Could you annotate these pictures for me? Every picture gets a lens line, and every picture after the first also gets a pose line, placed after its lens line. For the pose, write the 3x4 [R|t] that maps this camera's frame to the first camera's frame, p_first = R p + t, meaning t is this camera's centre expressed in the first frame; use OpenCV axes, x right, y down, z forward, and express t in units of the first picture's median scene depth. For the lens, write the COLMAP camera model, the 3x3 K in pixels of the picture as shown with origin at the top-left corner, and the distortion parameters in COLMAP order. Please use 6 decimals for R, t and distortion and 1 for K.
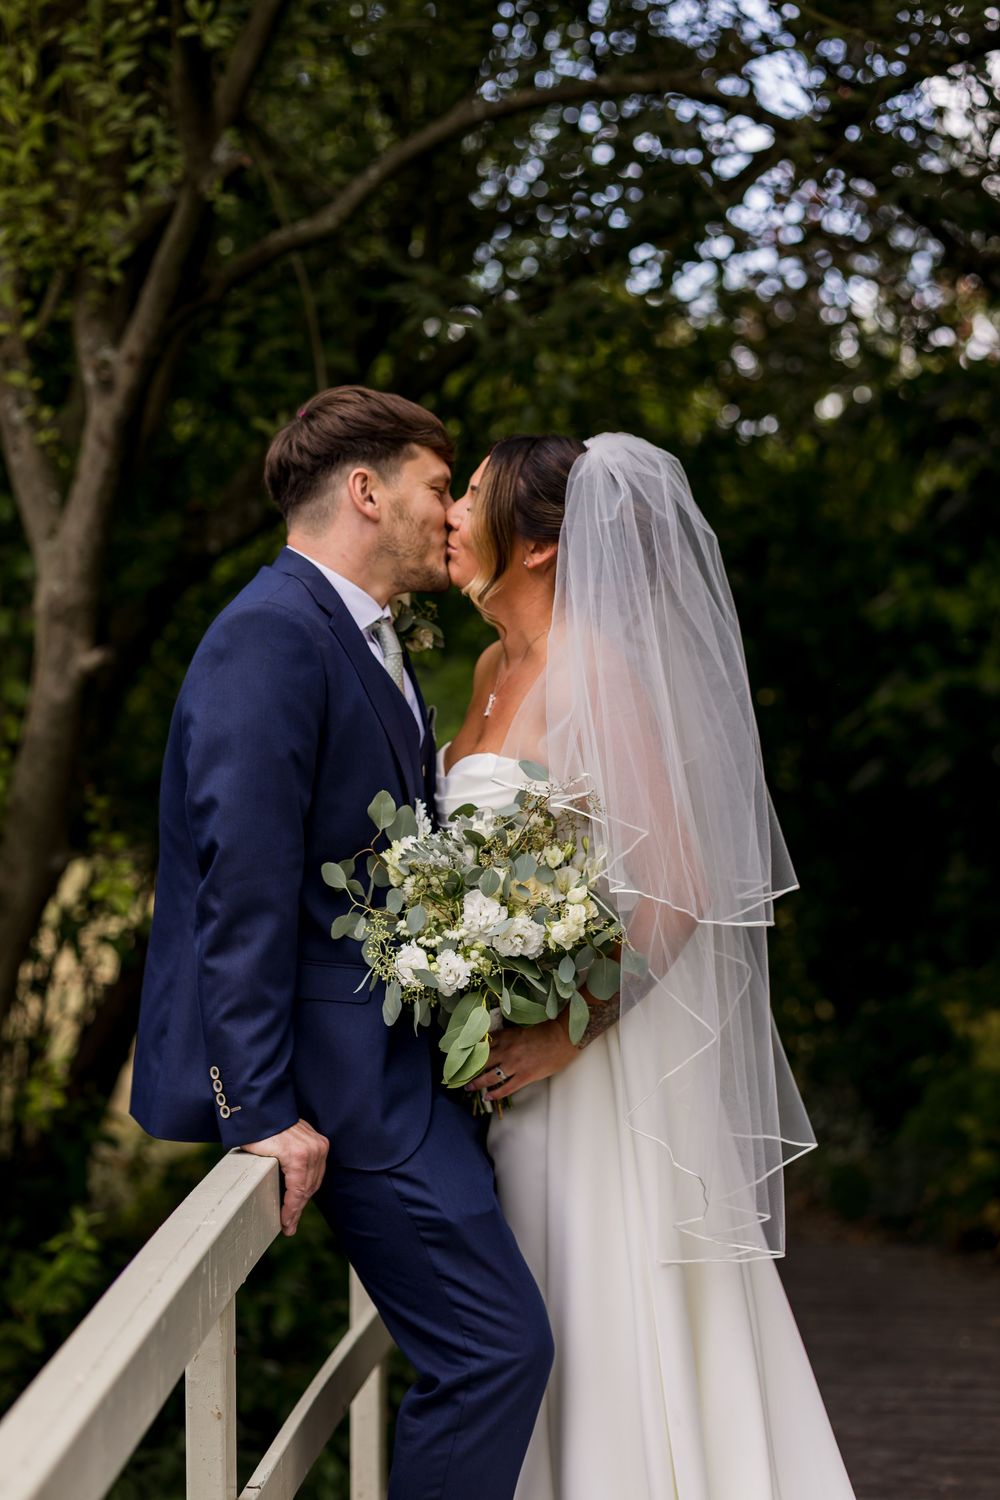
lens RADIAL K [[3707.0, 0, 560.3], [0, 3707.0, 750.7], [0, 0, 1]] dist [-0.020563, 0.055783]
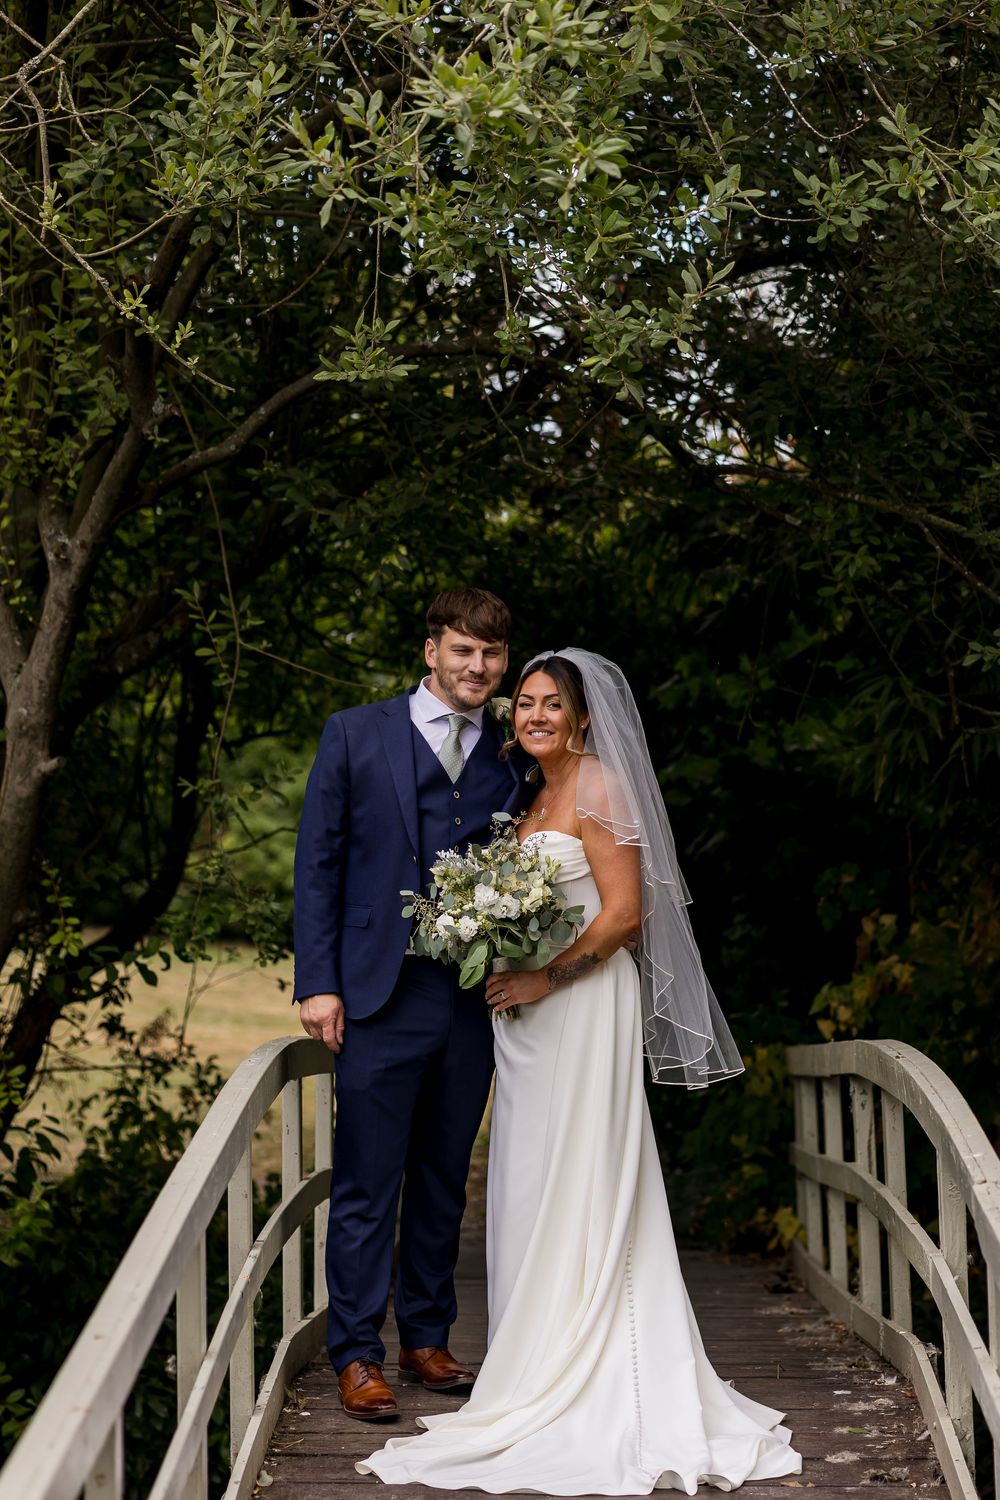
lens RADIAL K [[4598.8, 0, 563.0], [0, 4598.8, 752.1], [0, 0, 1]] dist [0.228867, 1.737568]
pose [[0.997919, -0.006378, 0.064156, -0.052470], [0.006871, 0.999948, -0.007474, -0.016992], [-0.064105, 0.007900, 0.997912, -0.743153]]
